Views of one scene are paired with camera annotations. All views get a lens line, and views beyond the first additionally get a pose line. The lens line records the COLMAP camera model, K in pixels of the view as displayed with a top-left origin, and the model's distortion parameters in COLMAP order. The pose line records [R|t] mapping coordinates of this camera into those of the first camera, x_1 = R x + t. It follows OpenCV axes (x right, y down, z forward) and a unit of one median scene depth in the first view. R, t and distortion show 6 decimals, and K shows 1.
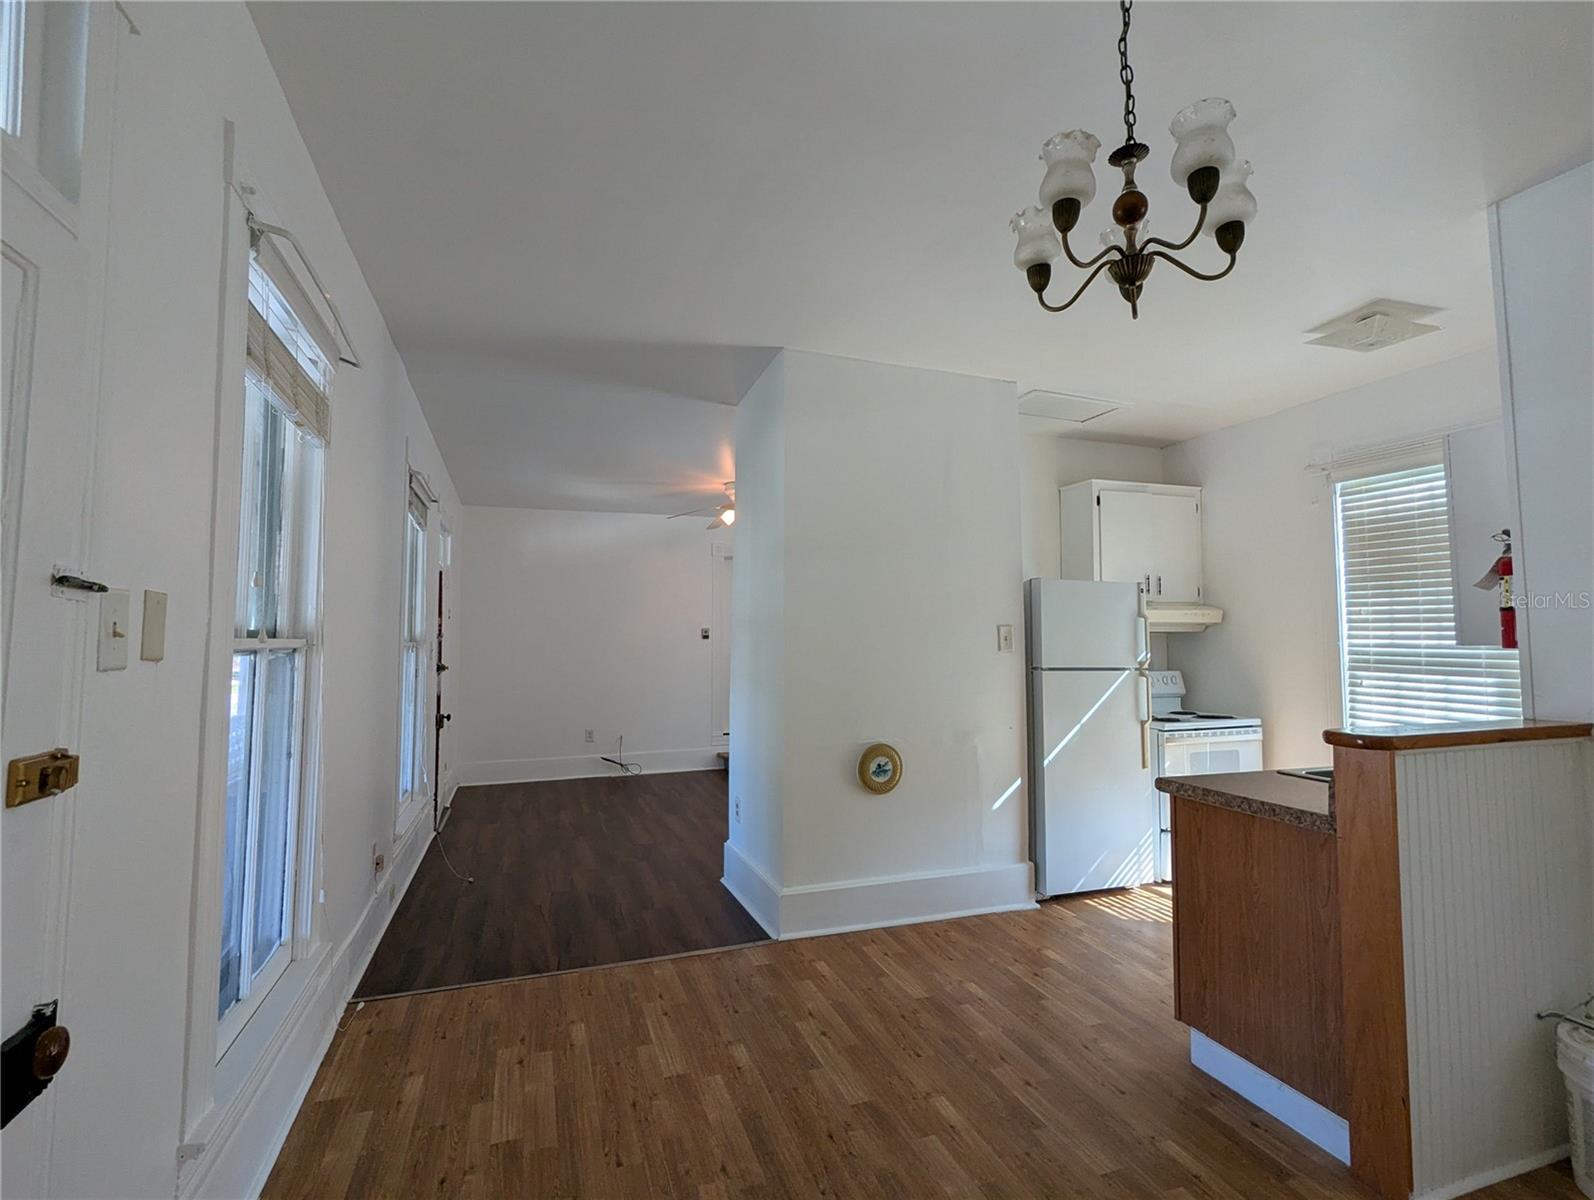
lens RADIAL K [[754.9, 0, 792.0], [0, 754.9, 600.3], [0, 0, 1]] dist [-0.005394, 0.005324]
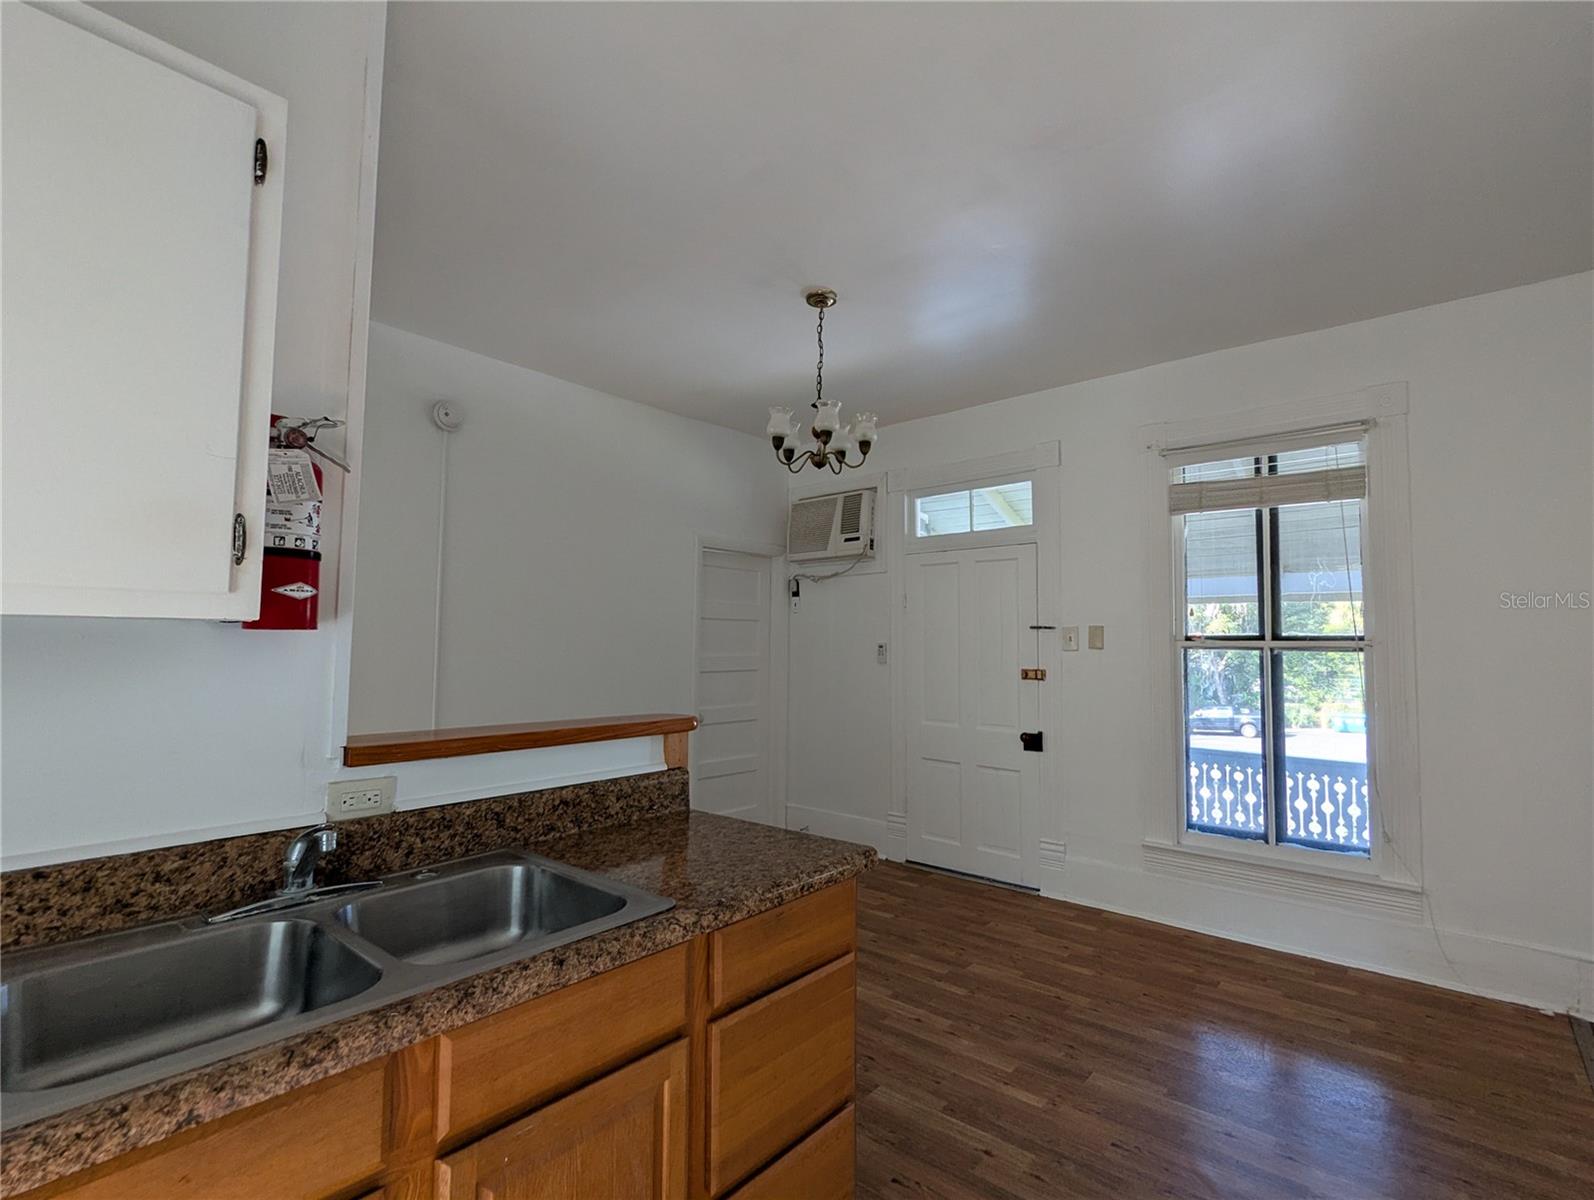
lens RADIAL K [[754.9, 0, 792.0], [0, 754.9, 600.3], [0, 0, 1]] dist [-0.005394, 0.005324]
pose [[-0.867227, -0.040604, -0.496255, 0.580033], [0.016010, 0.993880, -0.109298, 0.066837], [0.497656, -0.102731, -0.861269, 1.025383]]
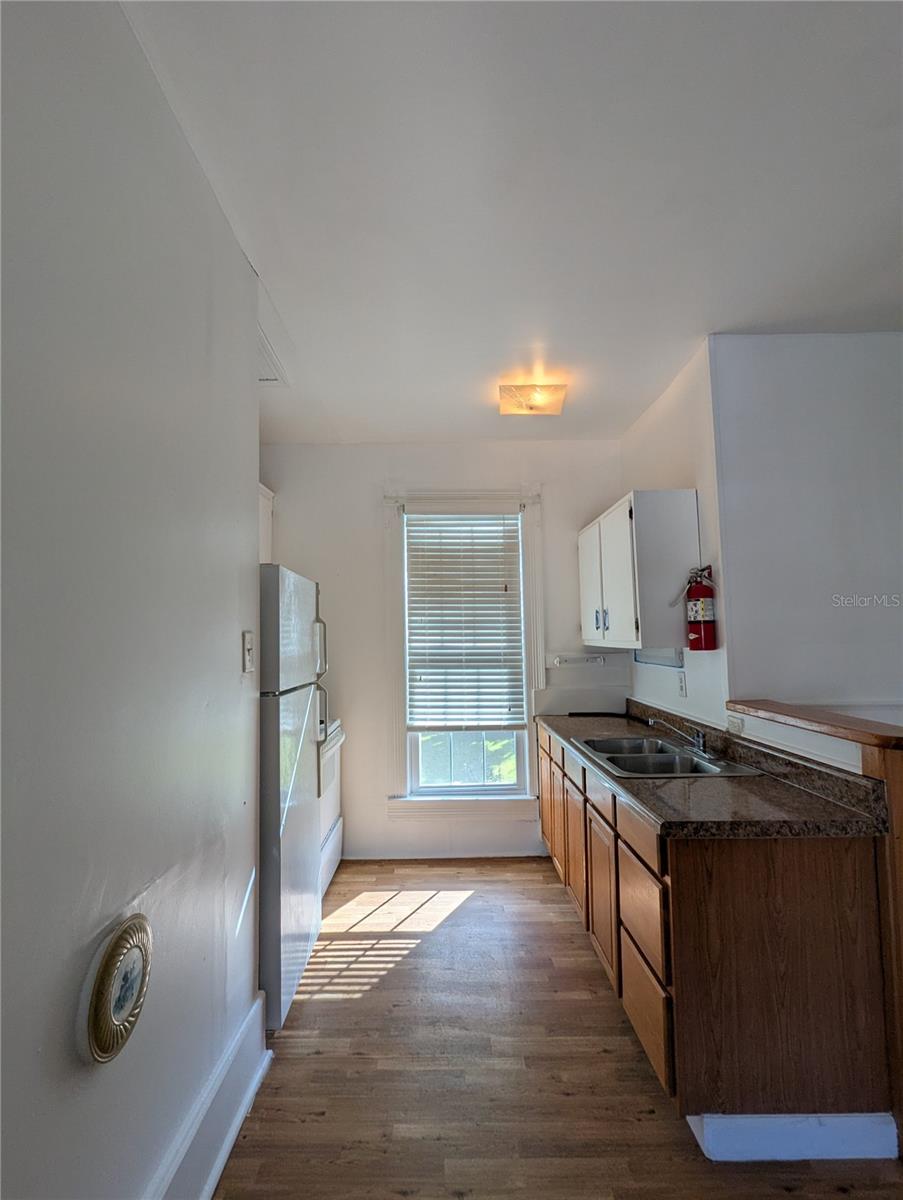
lens RADIAL K [[568.3, 0, 451.0], [0, 568.3, 592.5], [0, 0, 1]] dist [-0.005394, 0.005324]
pose [[0.315318, 0.065398, 0.946730, -0.126374], [-0.038385, 0.997685, -0.056133, 0.020428], [-0.948209, -0.018641, 0.317098, 0.694531]]
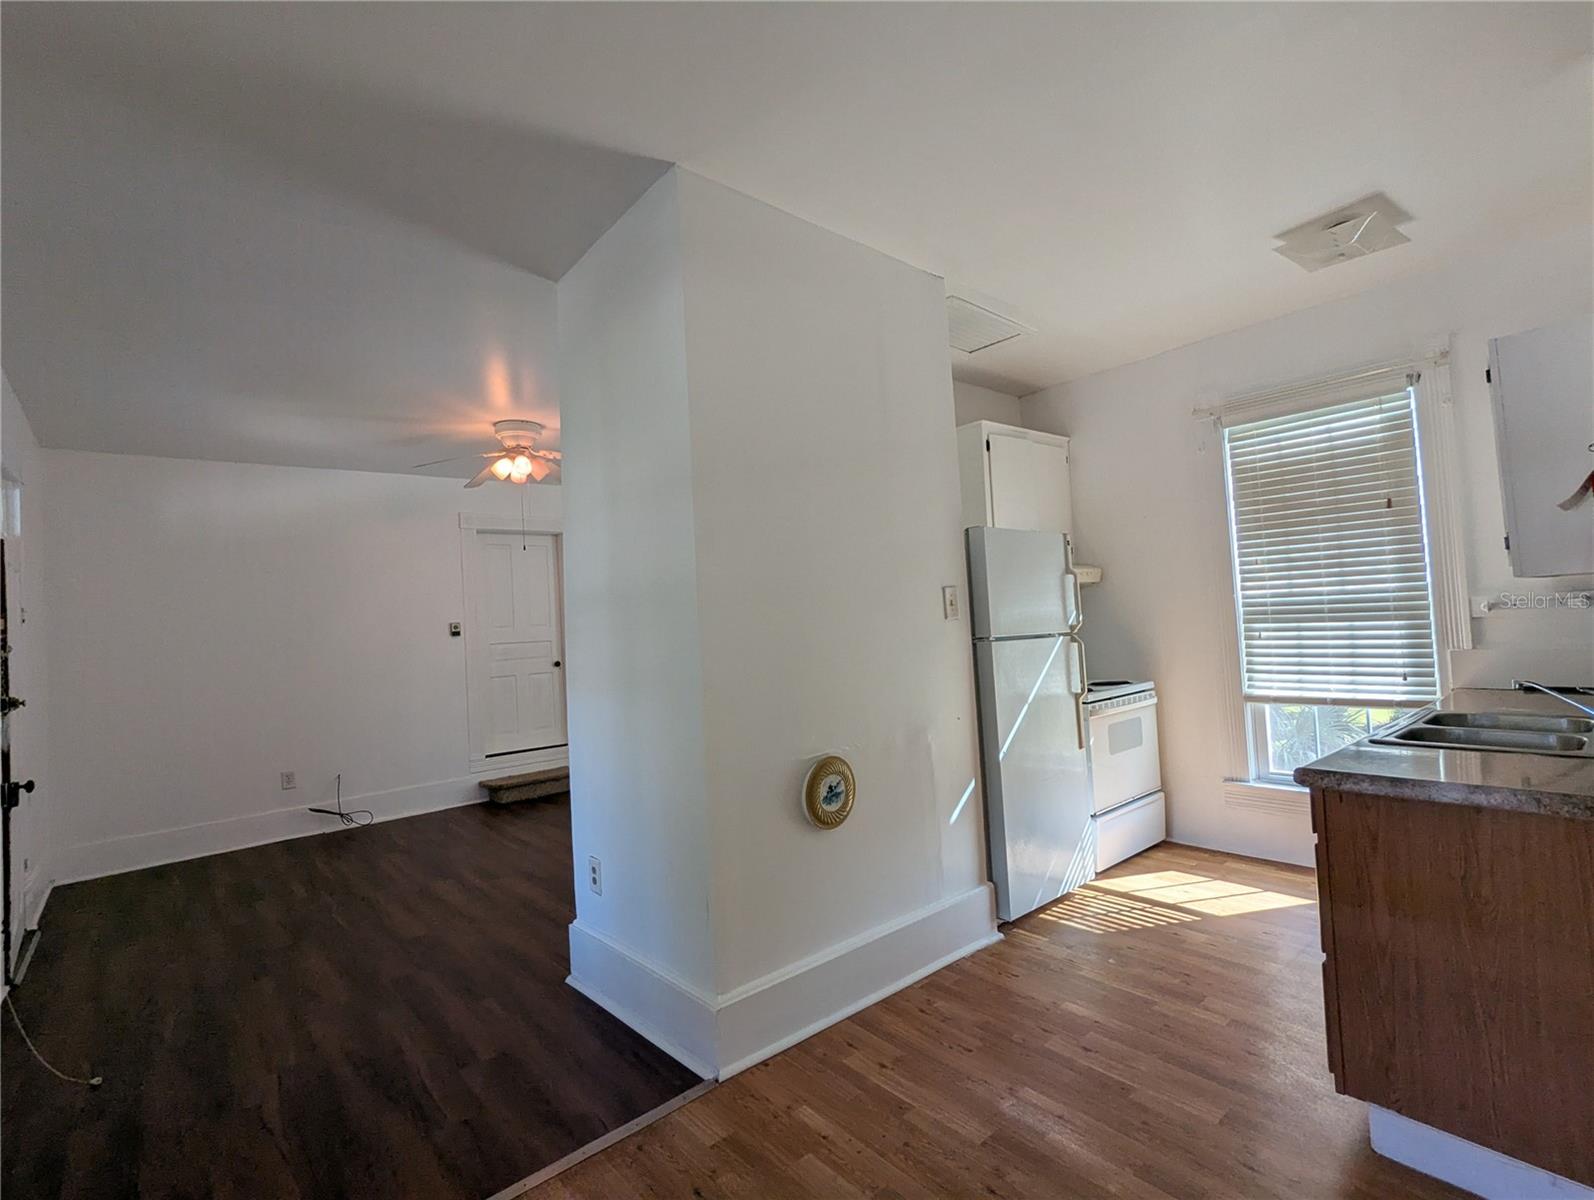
lens RADIAL K [[754.9, 0, 792.0], [0, 754.9, 600.3], [0, 0, 1]] dist [-0.005394, 0.005324]
pose [[0.931264, -0.038479, 0.362308, -0.155683], [0.034891, 0.999256, 0.016446, 0.029726], [-0.362671, -0.002675, 0.931914, 0.336723]]
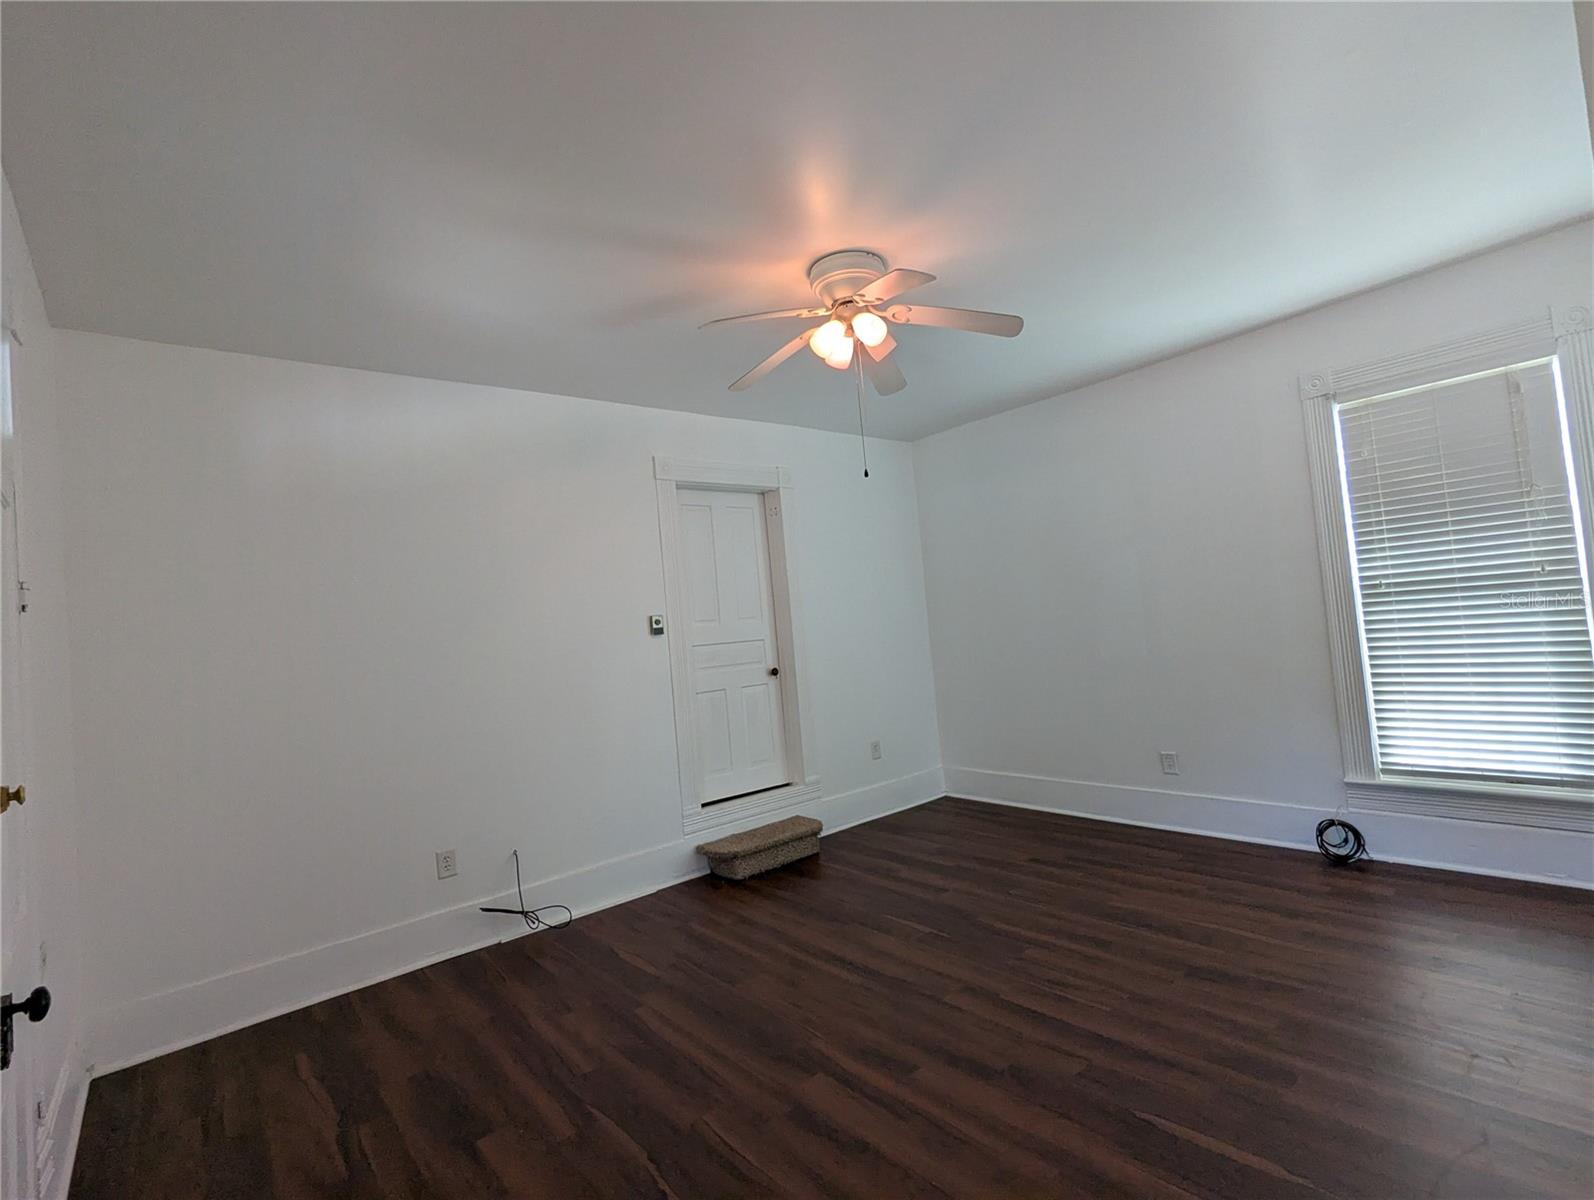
lens RADIAL K [[754.9, 0, 792.0], [0, 754.9, 600.3], [0, 0, 1]] dist [-0.005394, 0.005324]
pose [[0.934749, -0.064807, 0.349349, -0.450831], [0.065915, 0.997787, 0.008731, 0.061347], [-0.349142, 0.014866, 0.936952, 1.012789]]
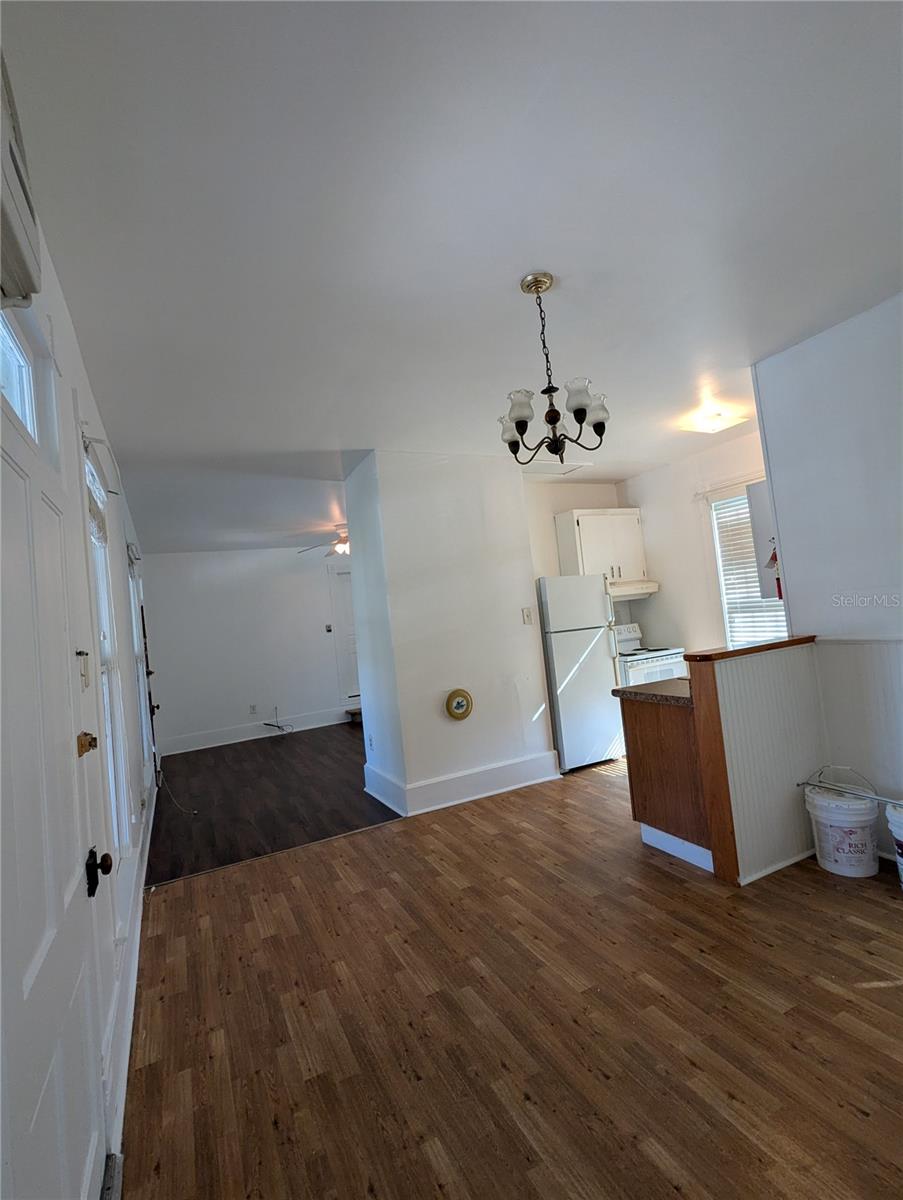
lens RADIAL K [[568.3, 0, 451.0], [0, 568.3, 592.5], [0, 0, 1]] dist [-0.005394, 0.005324]
pose [[0.987852, -0.095562, 0.122544, -0.025414], [0.094725, 0.995423, 0.012649, -0.031600], [-0.123192, -0.000887, 0.992382, -0.197110]]
